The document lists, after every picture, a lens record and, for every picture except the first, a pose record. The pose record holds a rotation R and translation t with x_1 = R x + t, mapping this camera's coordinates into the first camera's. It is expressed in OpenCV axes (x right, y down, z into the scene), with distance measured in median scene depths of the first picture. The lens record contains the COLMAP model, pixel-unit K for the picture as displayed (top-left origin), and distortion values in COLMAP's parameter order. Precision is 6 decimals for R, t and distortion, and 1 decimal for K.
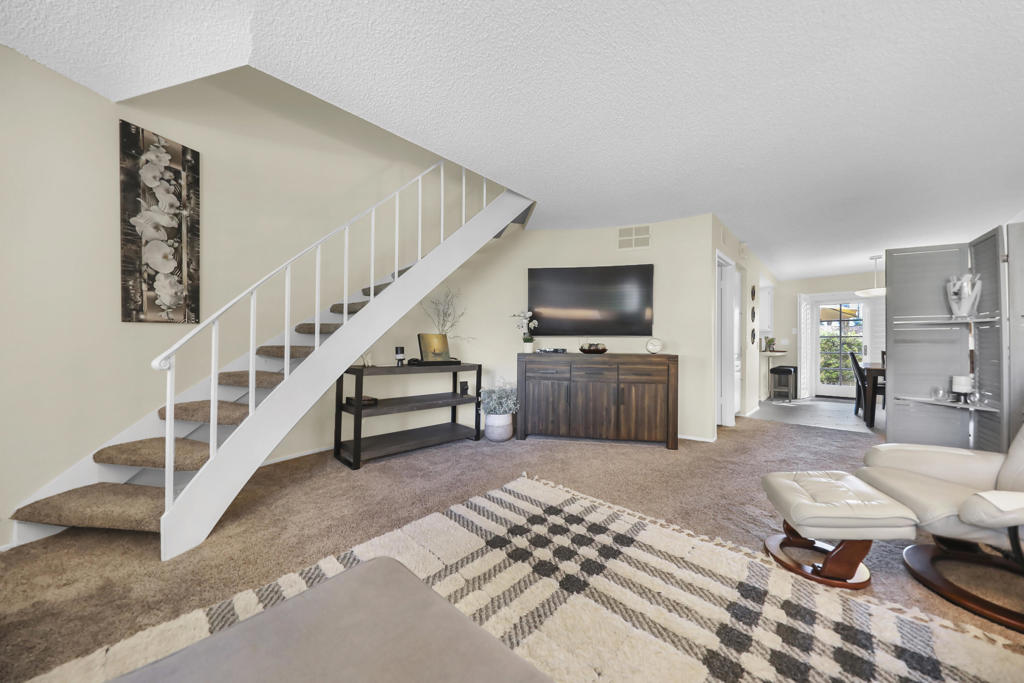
lens RADIAL K [[366.8, 0, 513.2], [0, 366.8, 343.3], [0, 0, 1]] dist [0.000024, -0.000046]
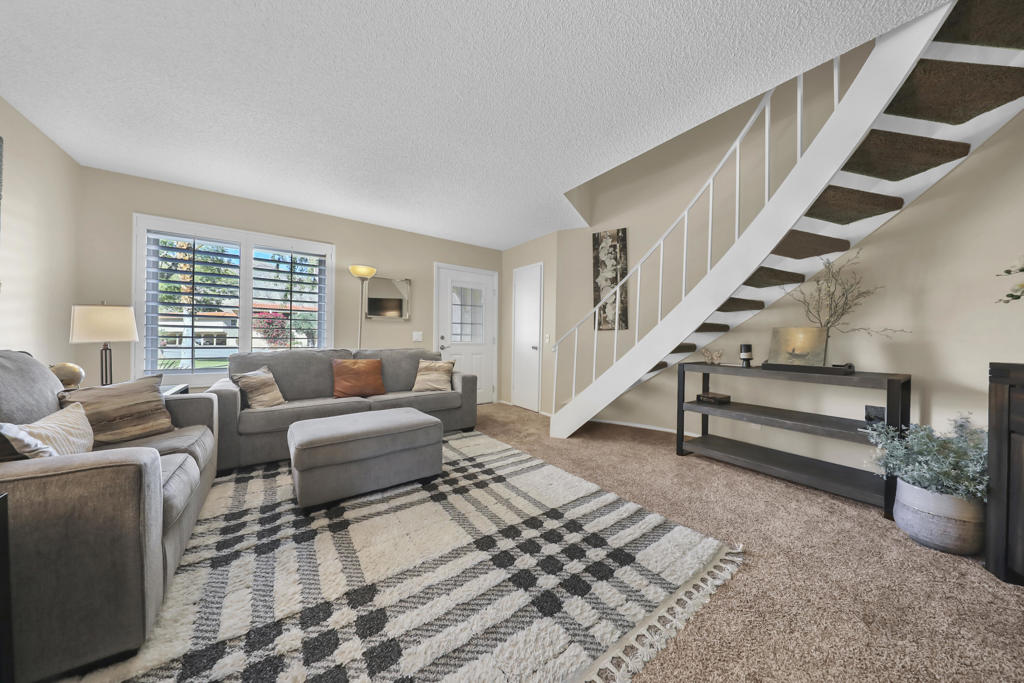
lens RADIAL K [[331.2, 0, 511.1], [0, 331.2, 344.0], [0, 0, 1]] dist [-0.014399, -0.000137]
pose [[-0.225642, -0.001932, -0.974208, 0.791497], [-0.013154, 0.999913, 0.001064, 0.020615], [0.974122, 0.013055, -0.225648, 0.892536]]
